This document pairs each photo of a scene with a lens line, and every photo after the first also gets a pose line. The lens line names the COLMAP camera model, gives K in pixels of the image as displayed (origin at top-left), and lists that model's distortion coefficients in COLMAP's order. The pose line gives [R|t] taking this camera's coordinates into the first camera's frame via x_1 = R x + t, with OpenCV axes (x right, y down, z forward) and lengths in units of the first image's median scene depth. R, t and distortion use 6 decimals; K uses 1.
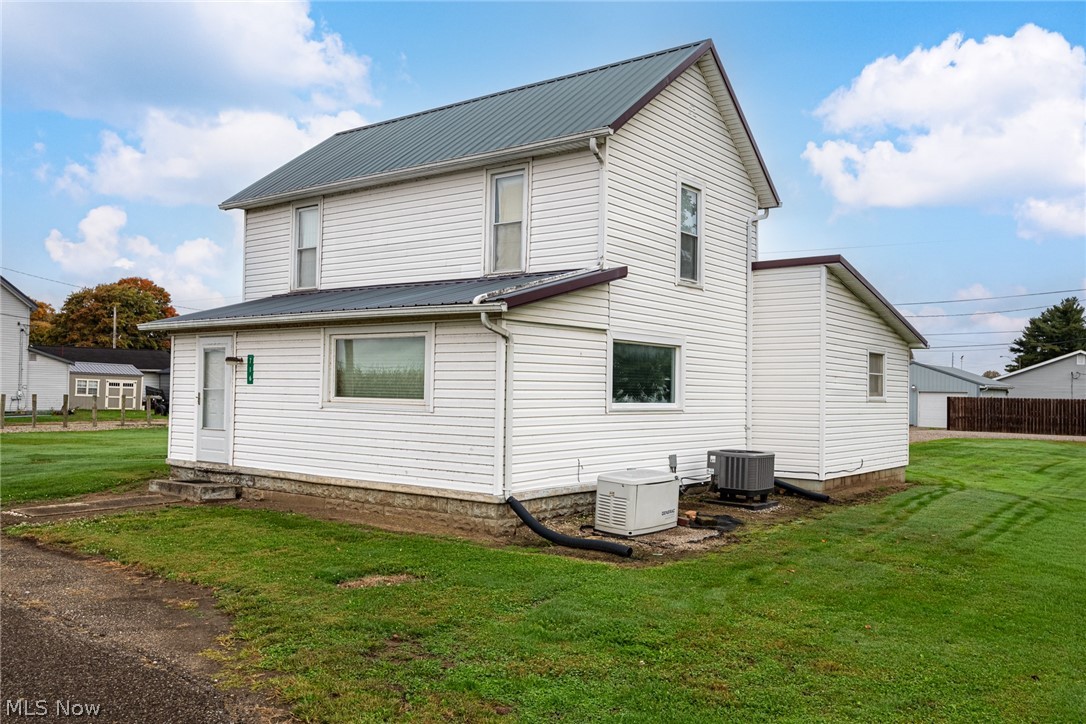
lens RADIAL K [[871.9, 0, 536.3], [0, 871.9, 367.7], [0, 0, 1]] dist [-0.000883, 0.005624]
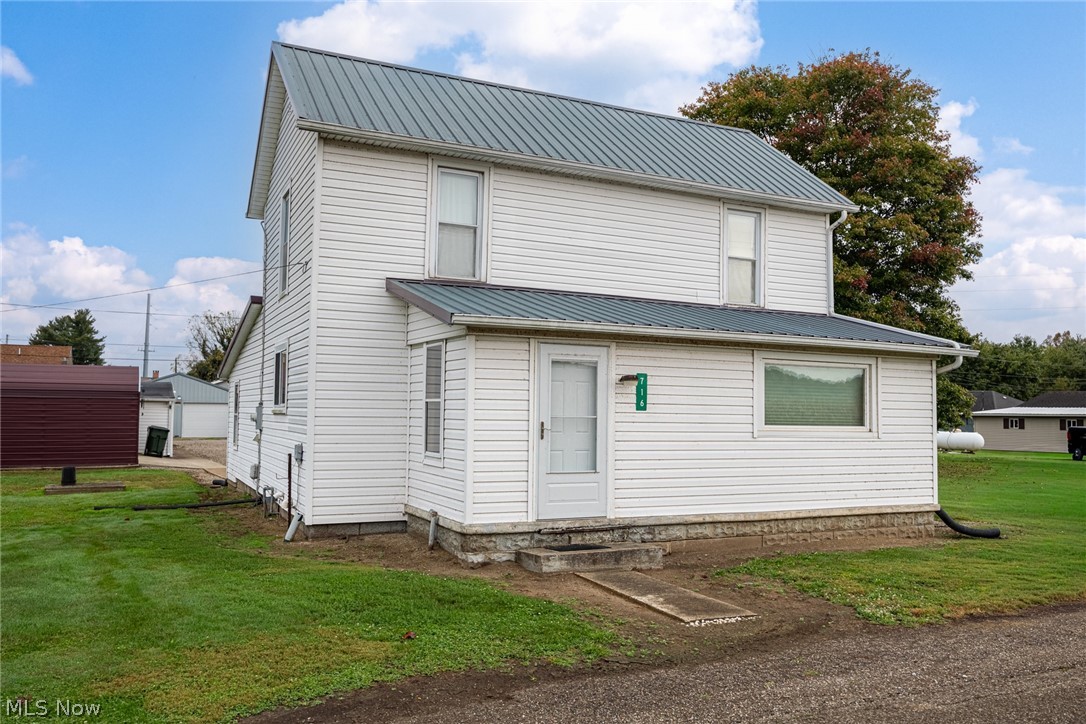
lens RADIAL K [[871.9, 0, 537.1], [0, 871.9, 360.4], [0, 0, 1]] dist [-0.000883, 0.005624]
pose [[0.455279, 0.044691, 0.889226, -1.117913], [-0.030626, 0.998934, -0.034524, 0.003802], [-0.889822, -0.011515, 0.456163, 0.754912]]
